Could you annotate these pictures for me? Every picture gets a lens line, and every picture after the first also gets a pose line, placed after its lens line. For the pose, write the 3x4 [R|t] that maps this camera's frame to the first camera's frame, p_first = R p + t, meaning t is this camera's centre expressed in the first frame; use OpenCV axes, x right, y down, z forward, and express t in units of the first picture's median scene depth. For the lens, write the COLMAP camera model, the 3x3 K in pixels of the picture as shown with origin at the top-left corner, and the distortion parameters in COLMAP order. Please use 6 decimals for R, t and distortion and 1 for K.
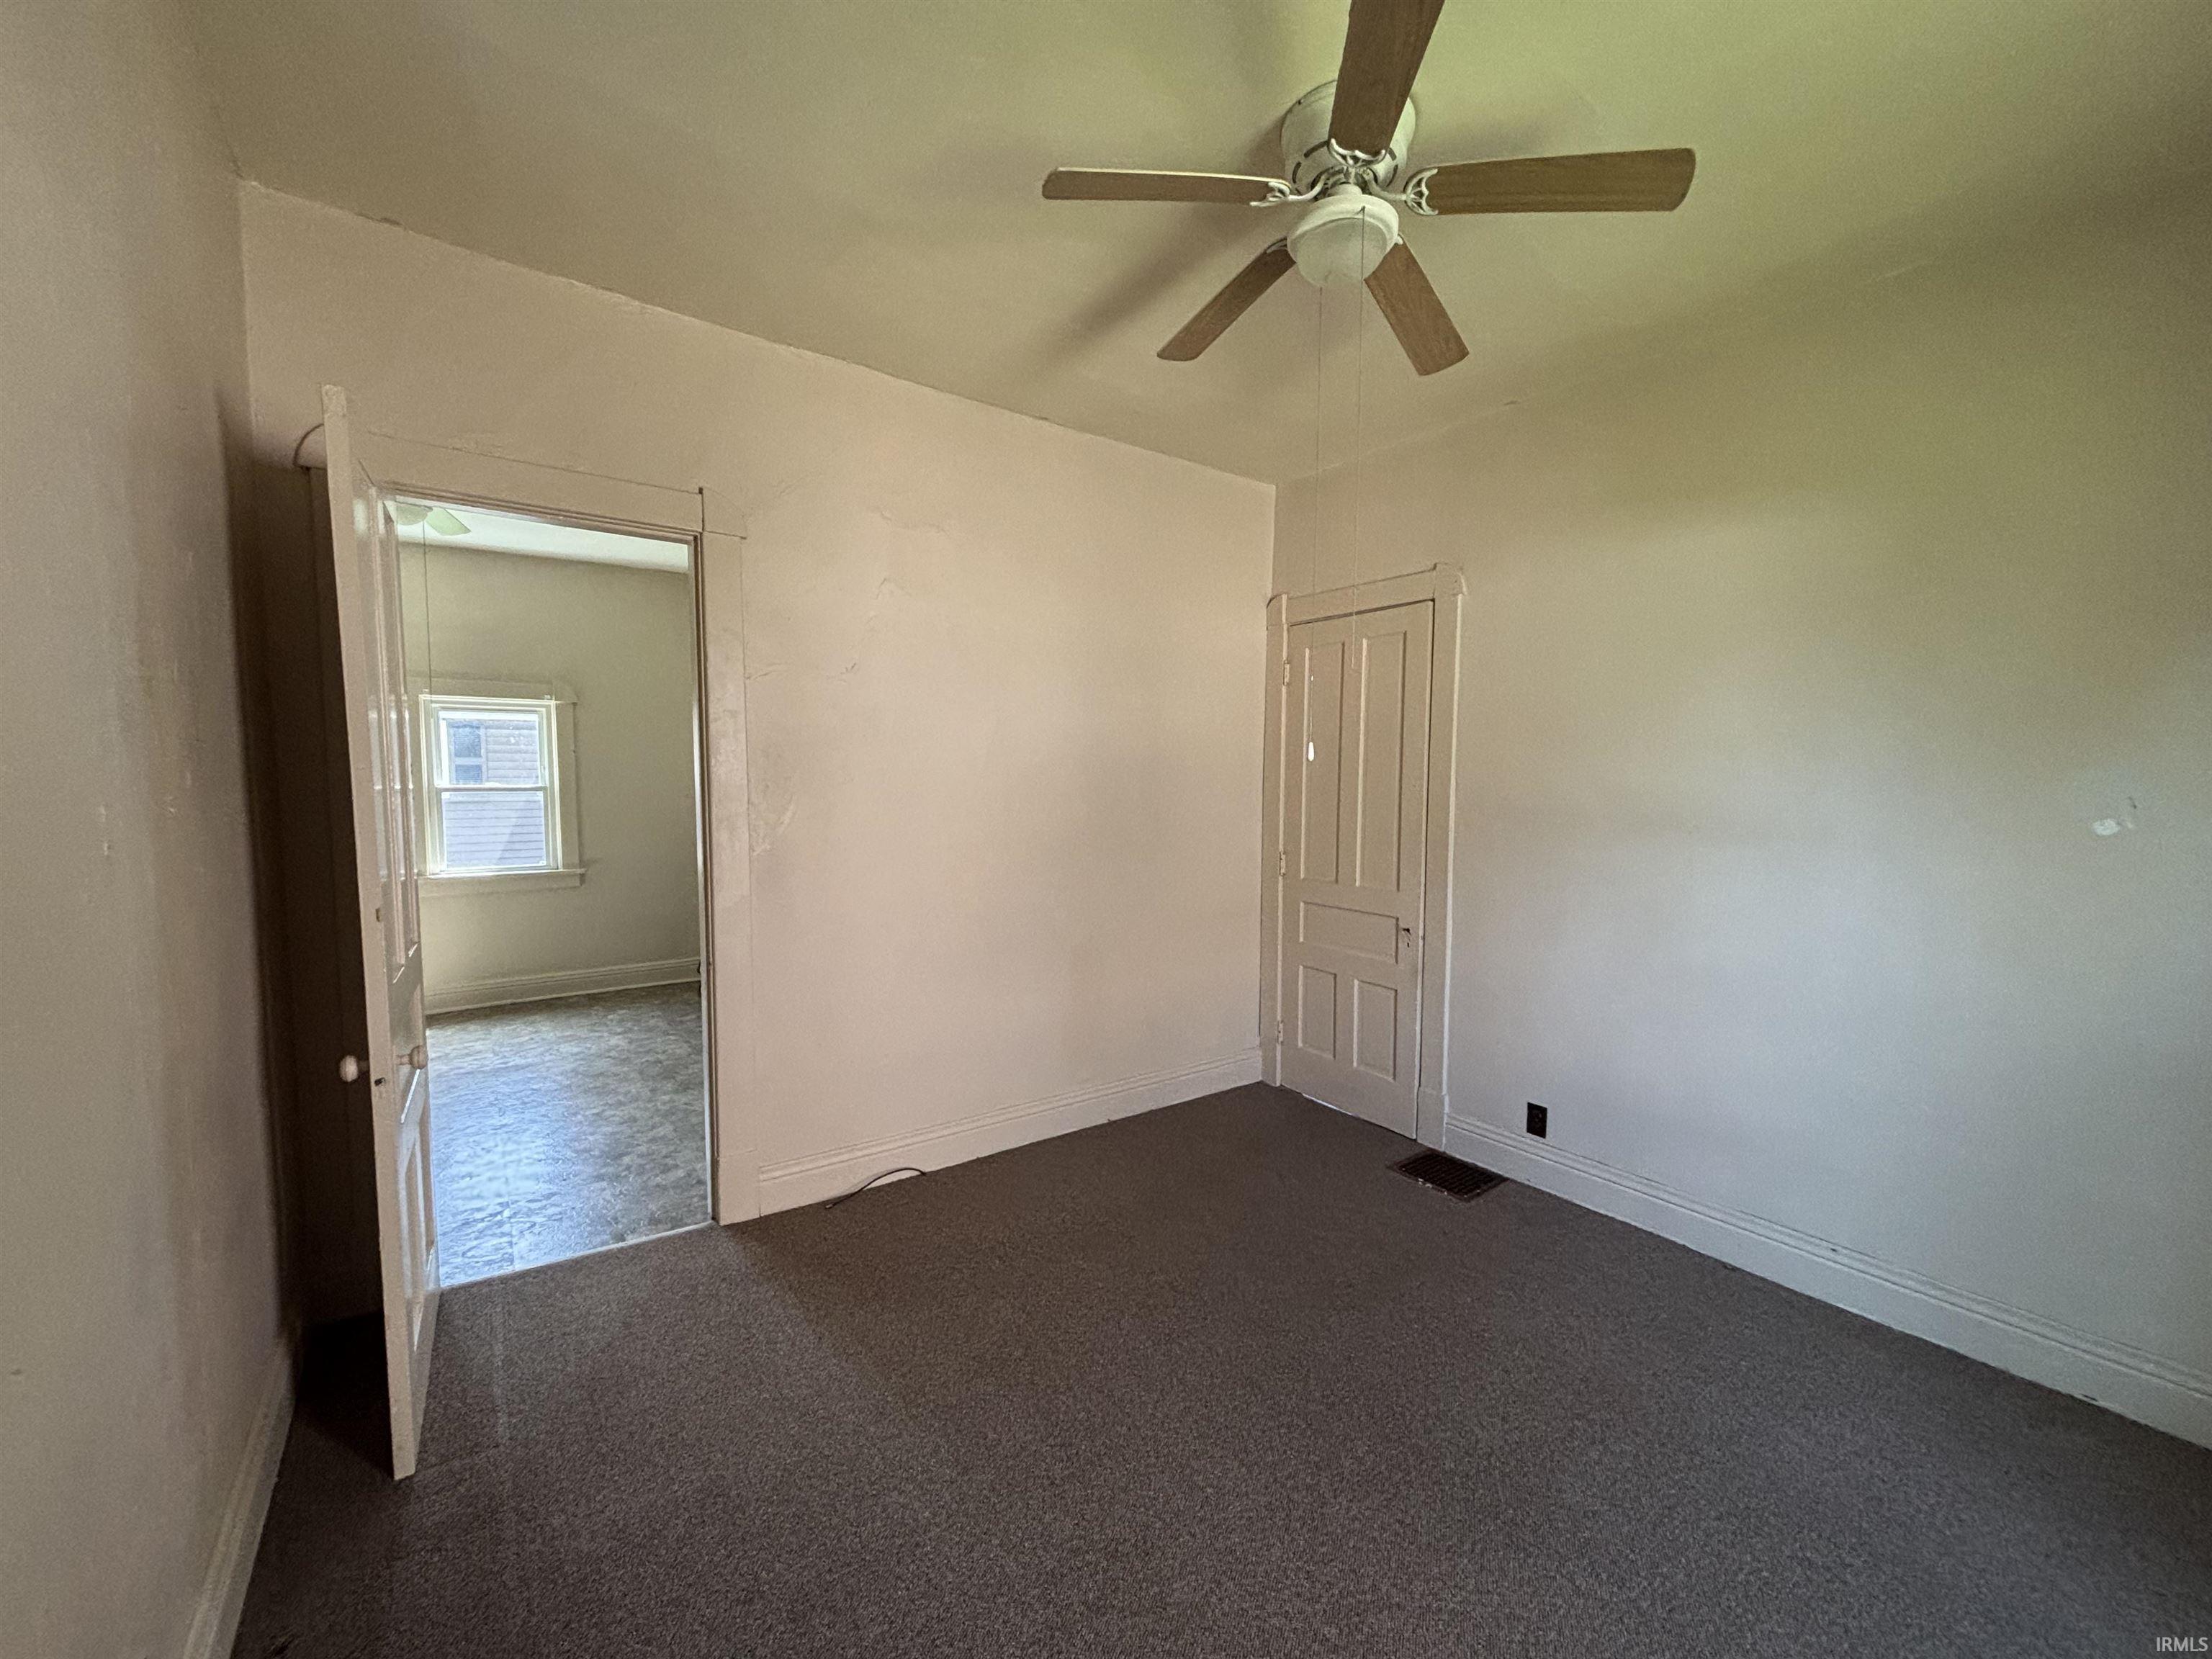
lens RADIAL K [[886.9, 0, 1110.8], [0, 886.9, 829.1], [0, 0, 1]] dist [-0.001651, -0.000165]
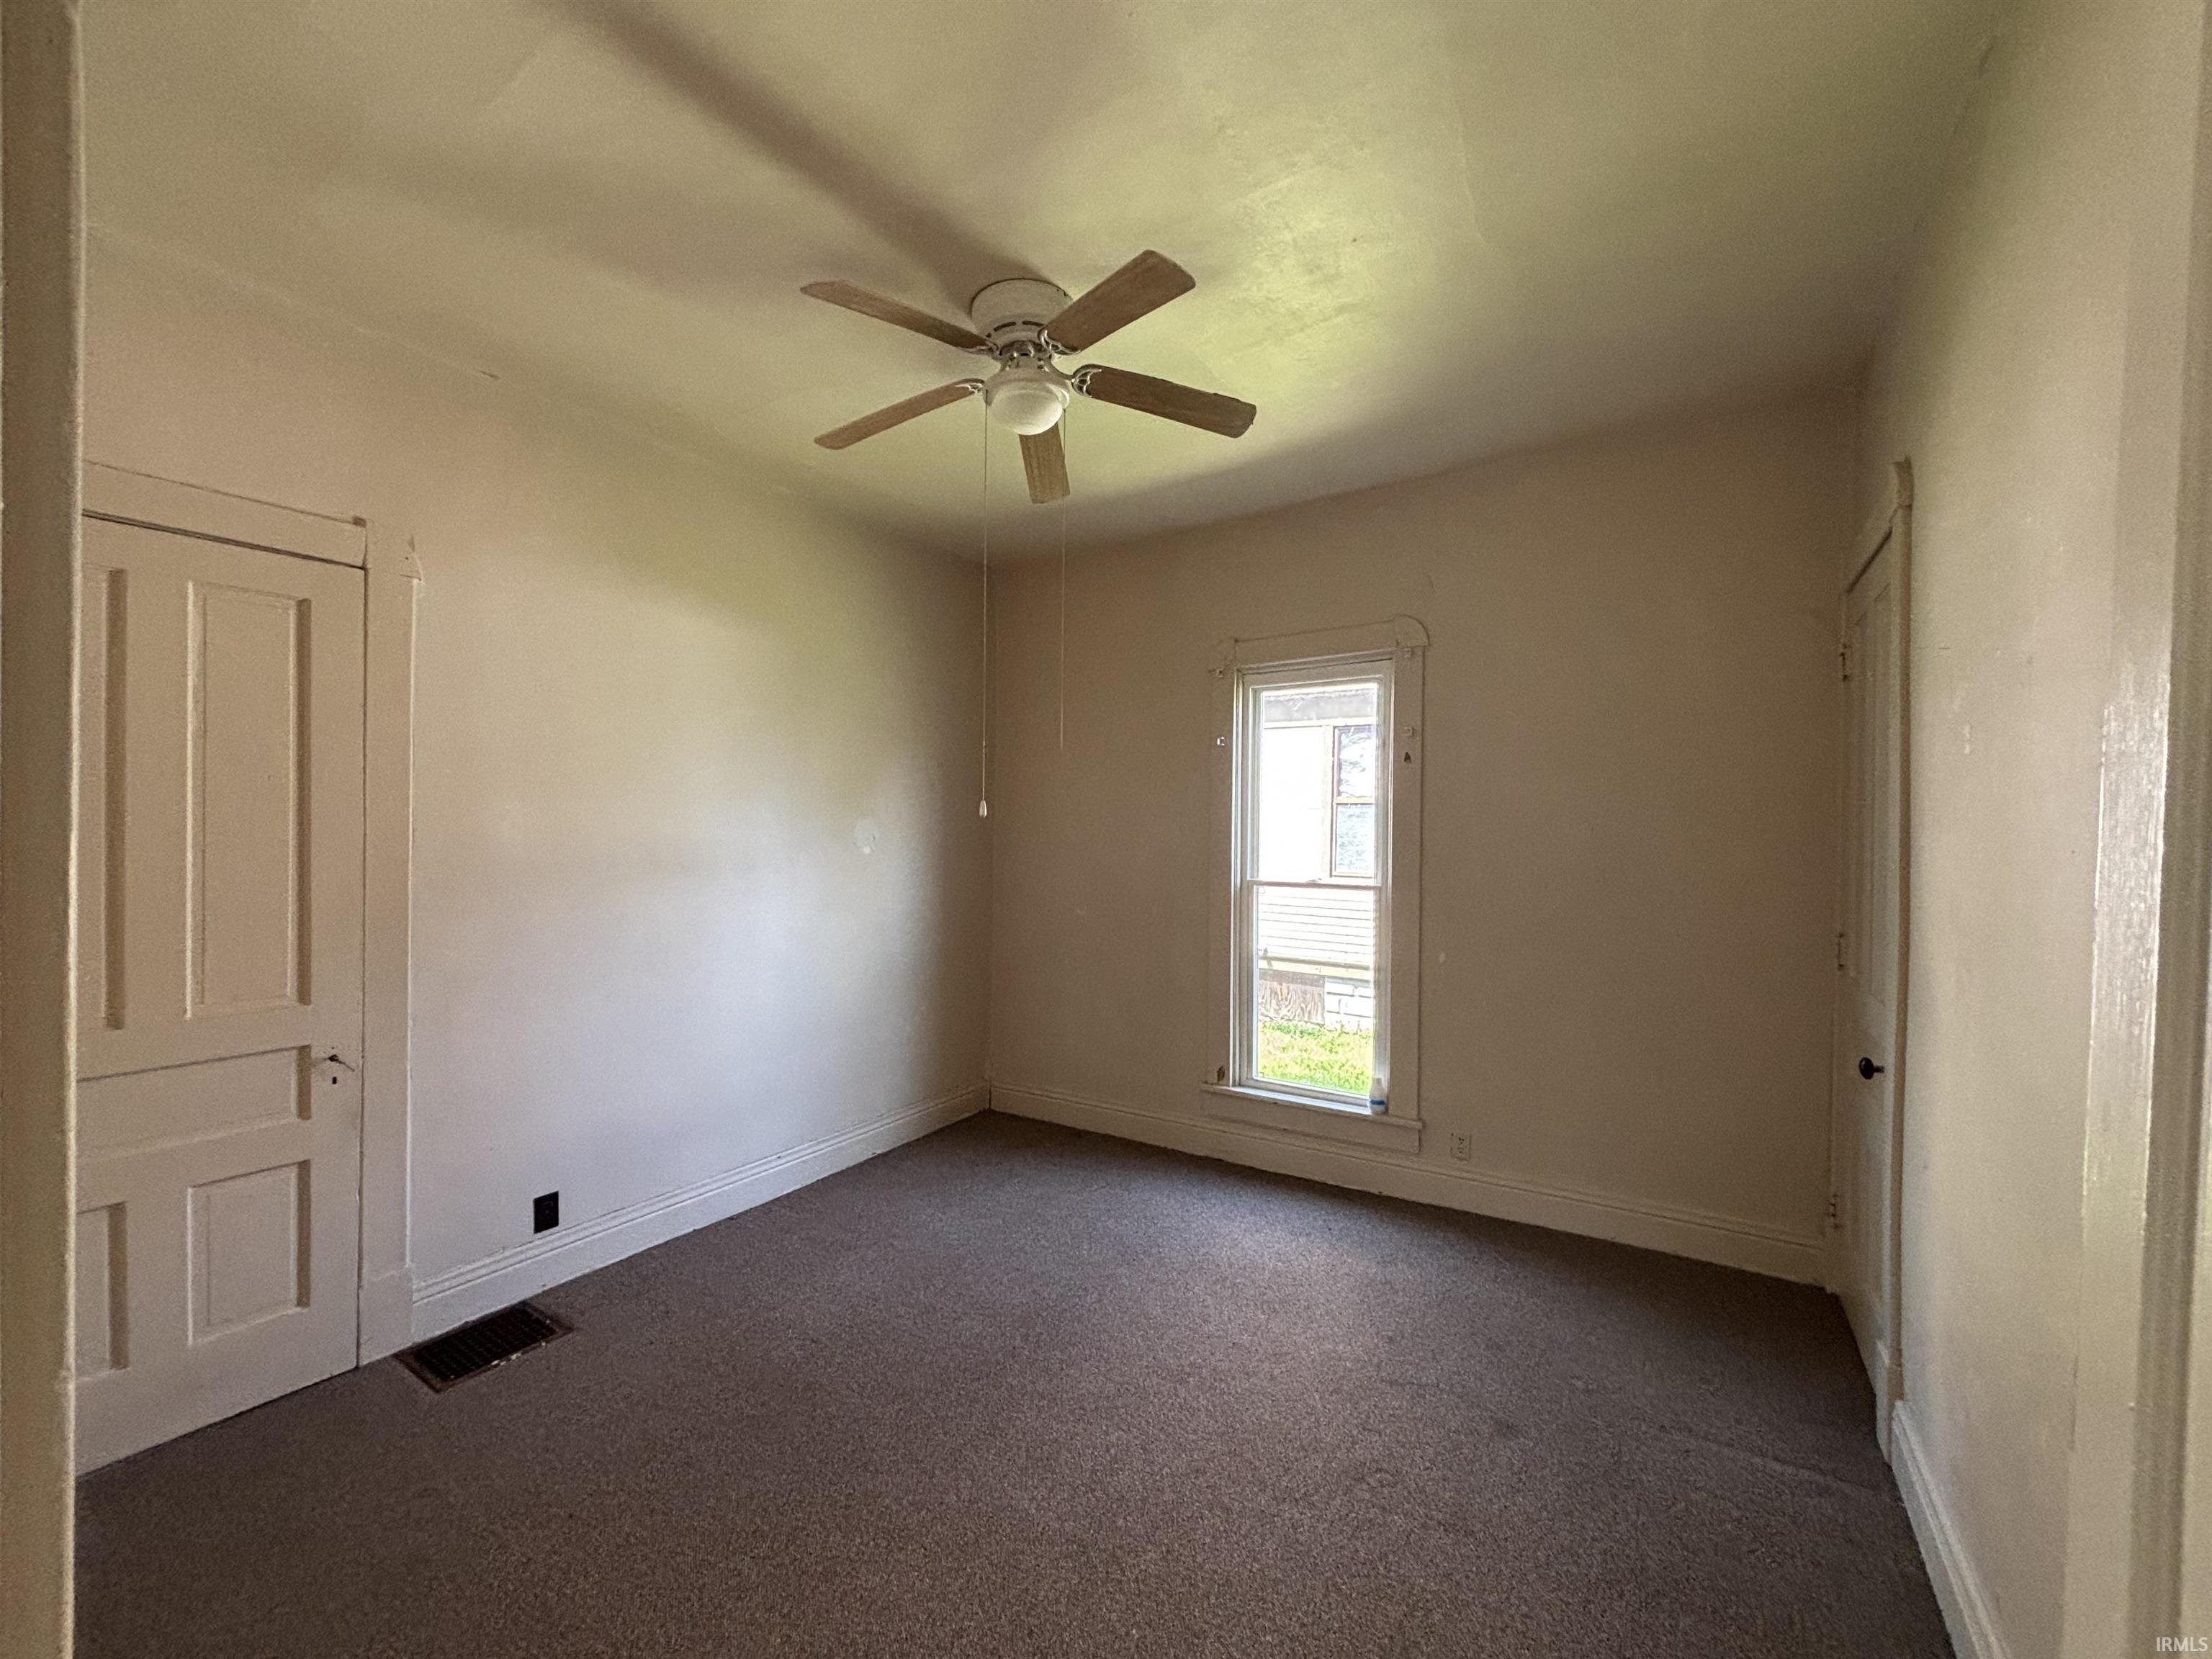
lens RADIAL K [[884.4, 0, 1105.6], [0, 884.4, 833.1], [0, 0, 1]] dist [-0.002270, 0.000770]
pose [[-0.362644, -0.020355, 0.931705, -0.528107], [0.044555, 0.998239, 0.039150, -0.057161], [-0.930862, 0.055710, -0.361099, 0.772695]]
